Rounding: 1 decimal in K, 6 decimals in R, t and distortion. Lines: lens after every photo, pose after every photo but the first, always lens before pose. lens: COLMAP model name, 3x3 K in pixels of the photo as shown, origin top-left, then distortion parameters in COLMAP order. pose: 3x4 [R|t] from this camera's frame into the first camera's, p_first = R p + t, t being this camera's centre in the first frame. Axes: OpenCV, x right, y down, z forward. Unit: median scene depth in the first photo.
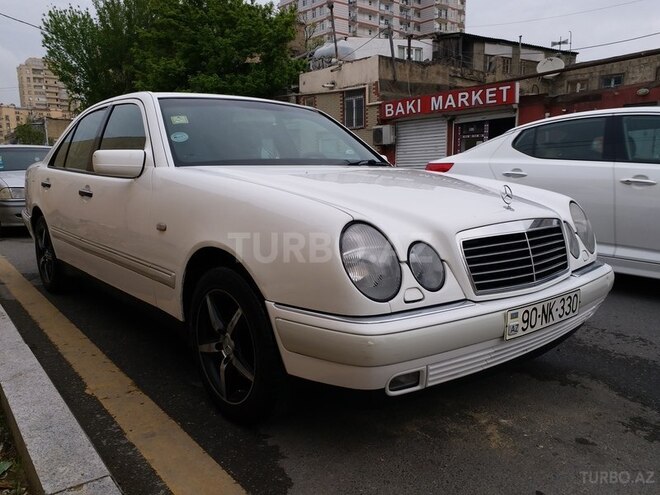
lens RADIAL K [[516.0, 0, 330.0], [0, 516.0, 247.5], [0, 0, 1]] dist [0.099154, -0.137568]
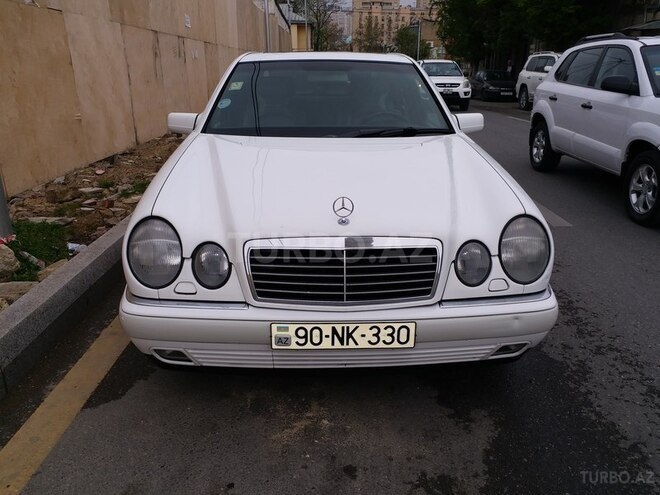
lens RADIAL K [[516.0, 0, 330.0], [0, 516.0, 247.5], [0, 0, 1]] dist [0.099154, -0.137568]
pose [[0.800999, 0.203379, -0.563061, 0.899220], [-0.103165, 0.973349, 0.204816, -0.227625], [0.589710, -0.105969, 0.800633, 0.231918]]
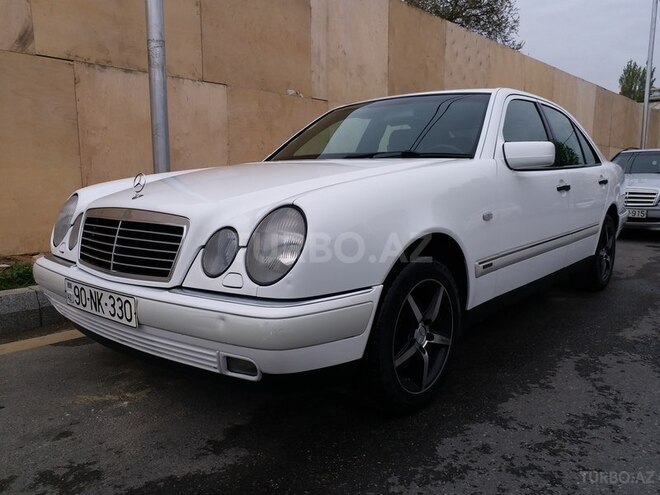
lens RADIAL K [[515.2, 0, 329.1], [0, 515.2, 228.8], [0, 0, 1]] dist [-0.003368, -0.001146]
pose [[0.194854, 0.104689, -0.975229, 1.444190], [-0.137543, 0.987379, 0.078512, -0.150282], [0.971140, 0.118837, 0.206794, 1.207541]]
